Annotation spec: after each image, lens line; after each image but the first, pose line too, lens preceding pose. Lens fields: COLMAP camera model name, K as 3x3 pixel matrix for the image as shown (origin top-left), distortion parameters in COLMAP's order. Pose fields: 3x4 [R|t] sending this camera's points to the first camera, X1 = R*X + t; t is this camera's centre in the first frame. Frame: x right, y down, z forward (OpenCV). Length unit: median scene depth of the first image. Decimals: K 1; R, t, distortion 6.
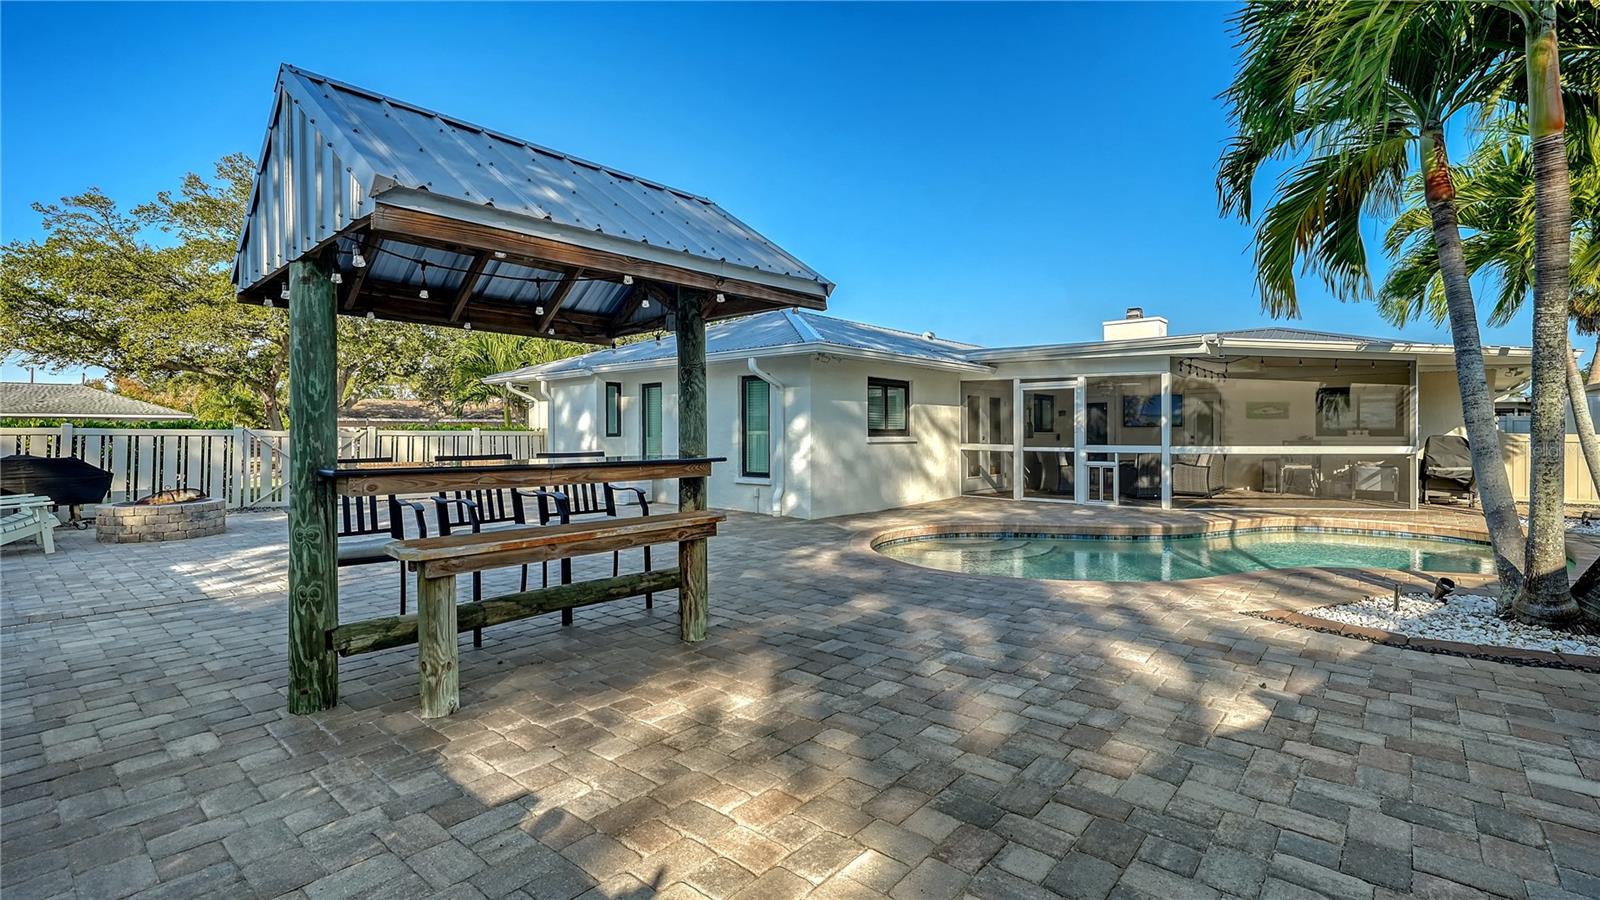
lens RADIAL K [[657.3, 0, 797.3], [0, 657.3, 488.7], [0, 0, 1]] dist [-0.000829, 0.000142]
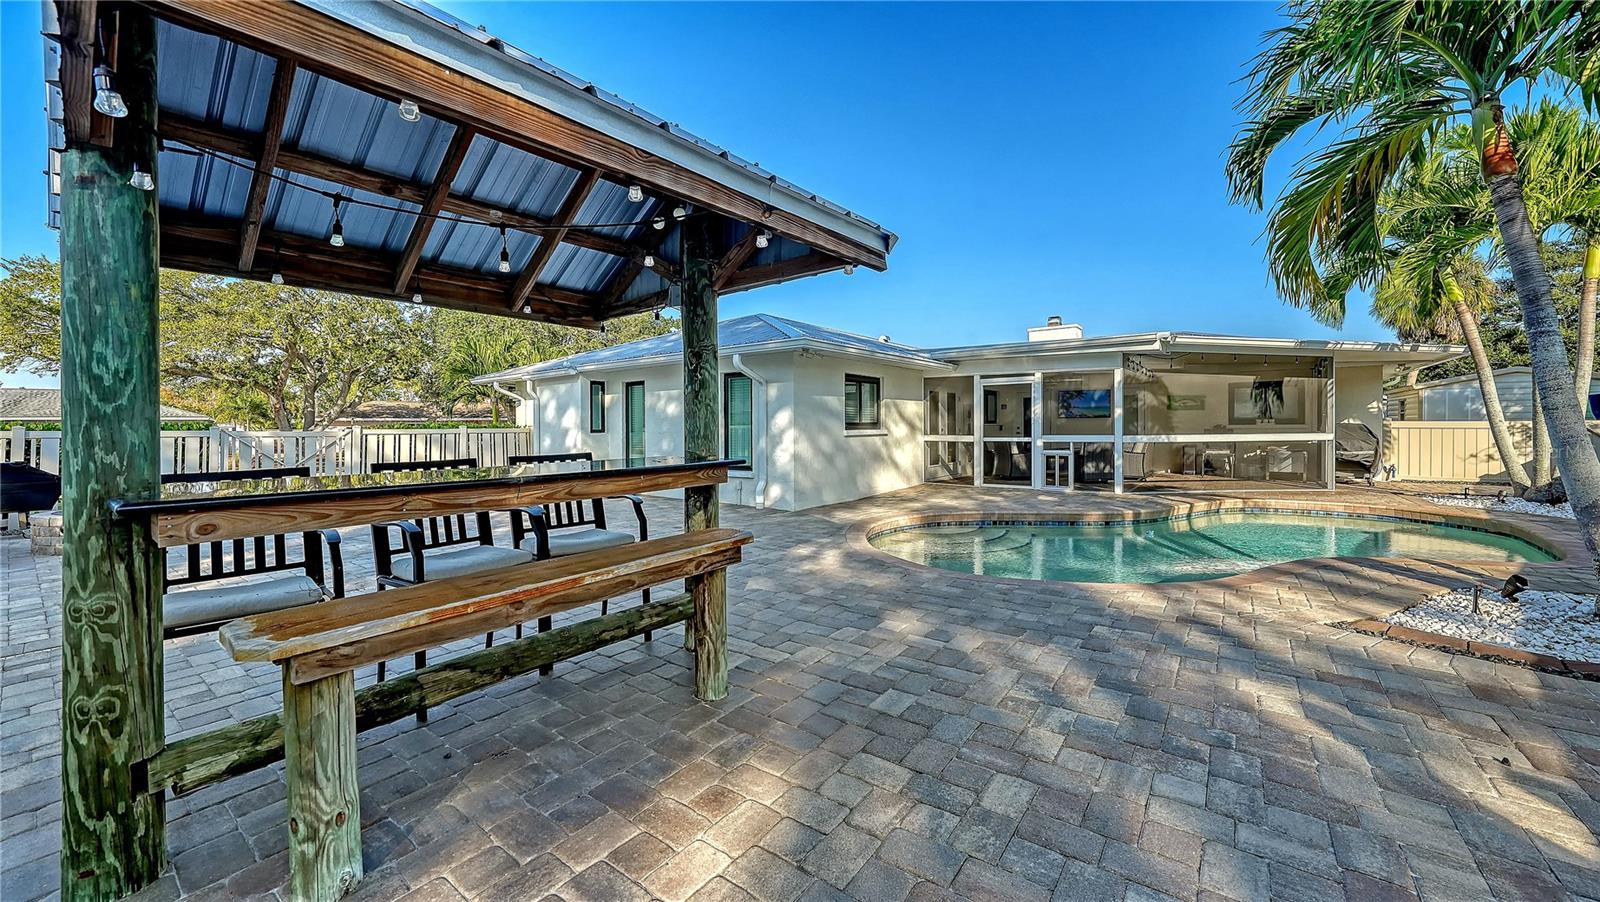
lens RADIAL K [[565.5, 0, 795.8], [0, 565.5, 451.6], [0, 0, 1]] dist [-0.024296, 0.006566]
pose [[0.997561, -0.014268, 0.068319, -0.047371], [0.017002, 0.999071, -0.039609, -0.014355], [-0.067690, 0.040674, 0.996877, 0.151383]]
